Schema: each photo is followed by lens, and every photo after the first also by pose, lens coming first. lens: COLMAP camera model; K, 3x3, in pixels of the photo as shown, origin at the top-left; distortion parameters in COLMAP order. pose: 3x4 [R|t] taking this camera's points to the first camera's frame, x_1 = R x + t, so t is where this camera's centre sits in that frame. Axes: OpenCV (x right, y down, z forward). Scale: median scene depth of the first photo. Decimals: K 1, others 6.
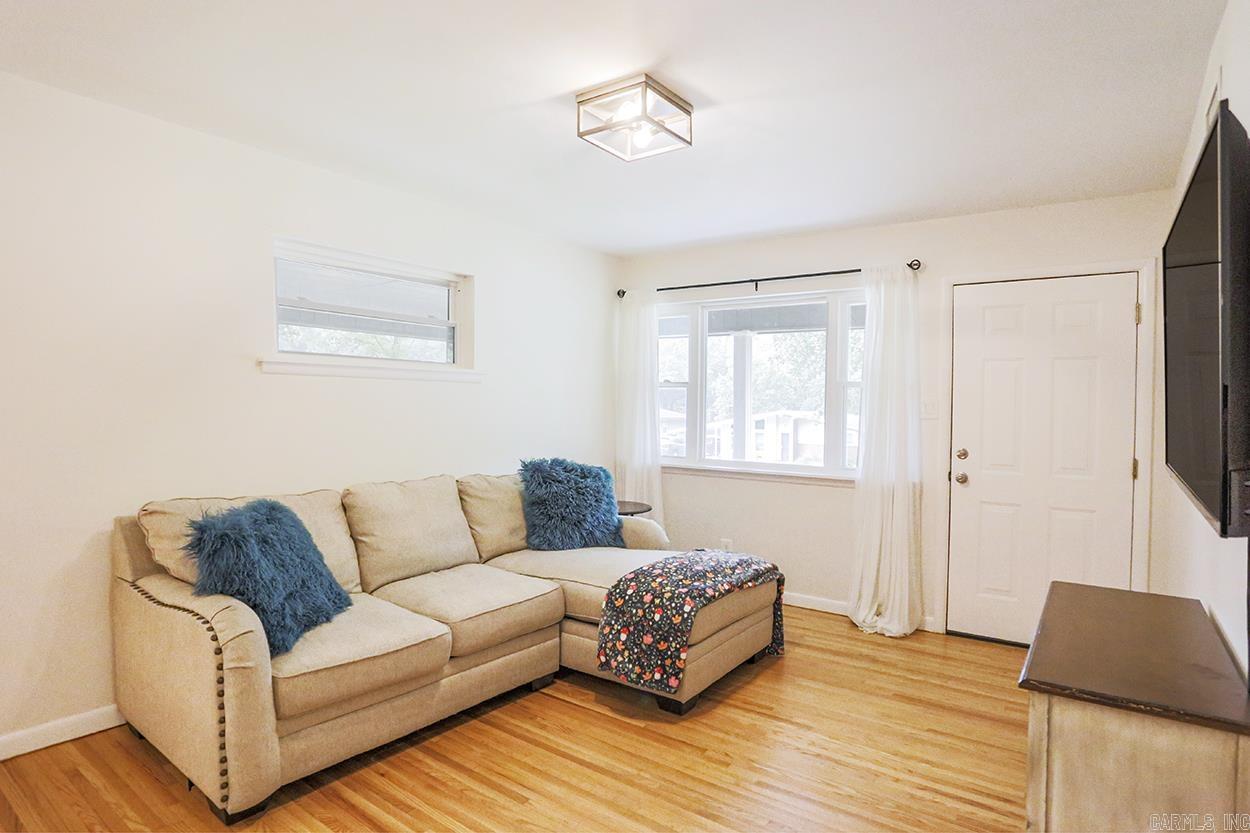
lens RADIAL K [[671.9, 0, 632.6], [0, 671.9, 412.0], [0, 0, 1]] dist [-0.044649, 0.001096]
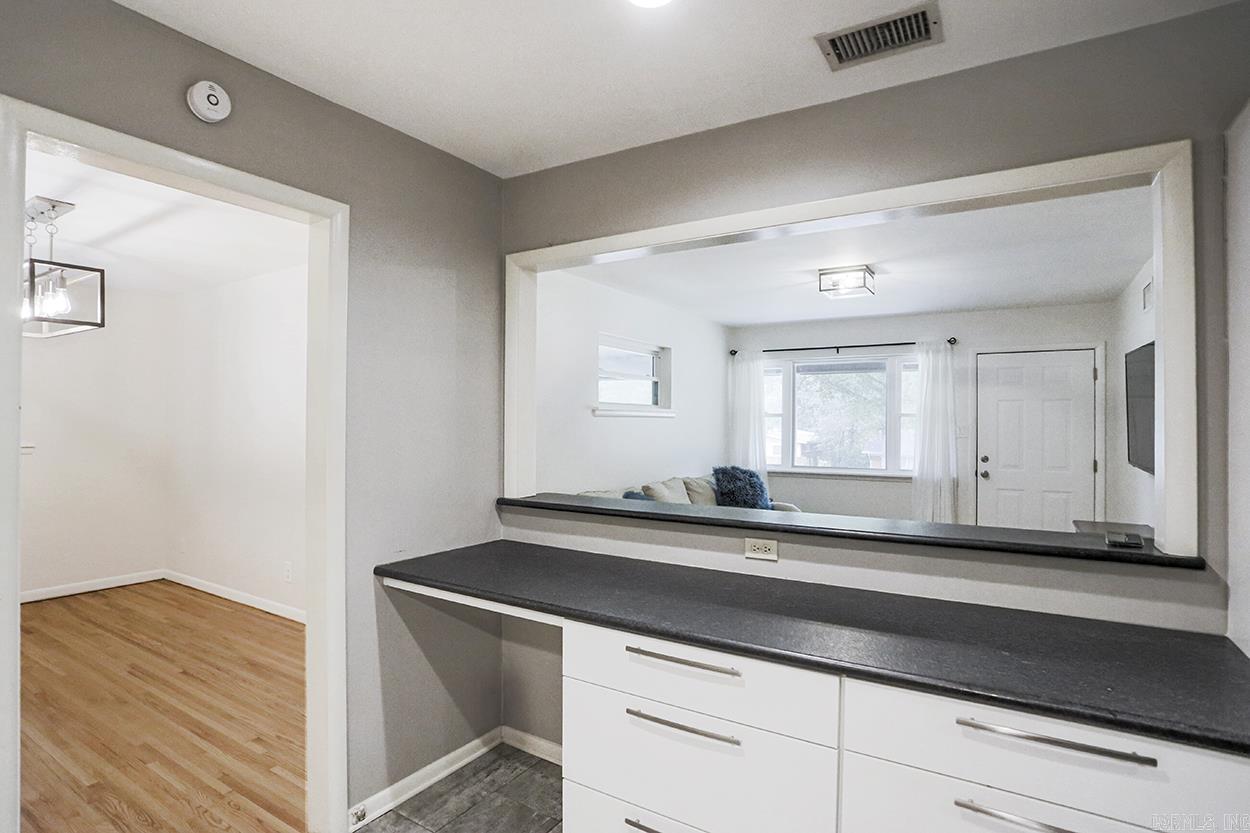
lens RADIAL K [[616.2, 0, 621.2], [0, 616.2, 424.5], [0, 0, 1]] dist [-0.020254, 0.000249]
pose [[0.998730, -0.011793, 0.048983, -0.449014], [0.012164, 0.999900, -0.007278, -0.020379], [-0.048892, 0.007865, 0.998773, -0.432225]]
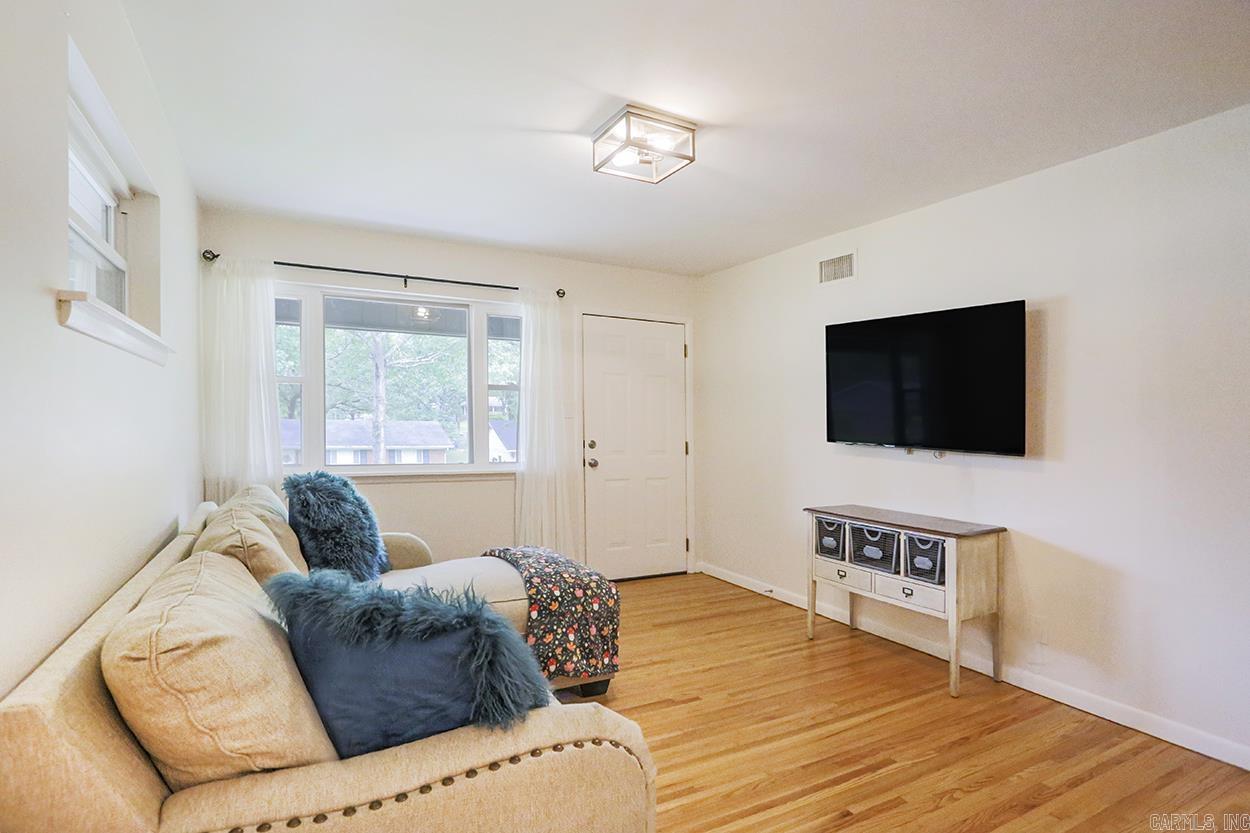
lens RADIAL K [[651.3, 0, 618.8], [0, 651.3, 416.1], [0, 0, 1]] dist [-0.060388, 0.000269]
pose [[0.456081, -0.002499, 0.889935, -0.609482], [0.005254, 0.999986, 0.000116, 0.007564], [-0.889923, 0.004623, 0.456088, 0.367275]]
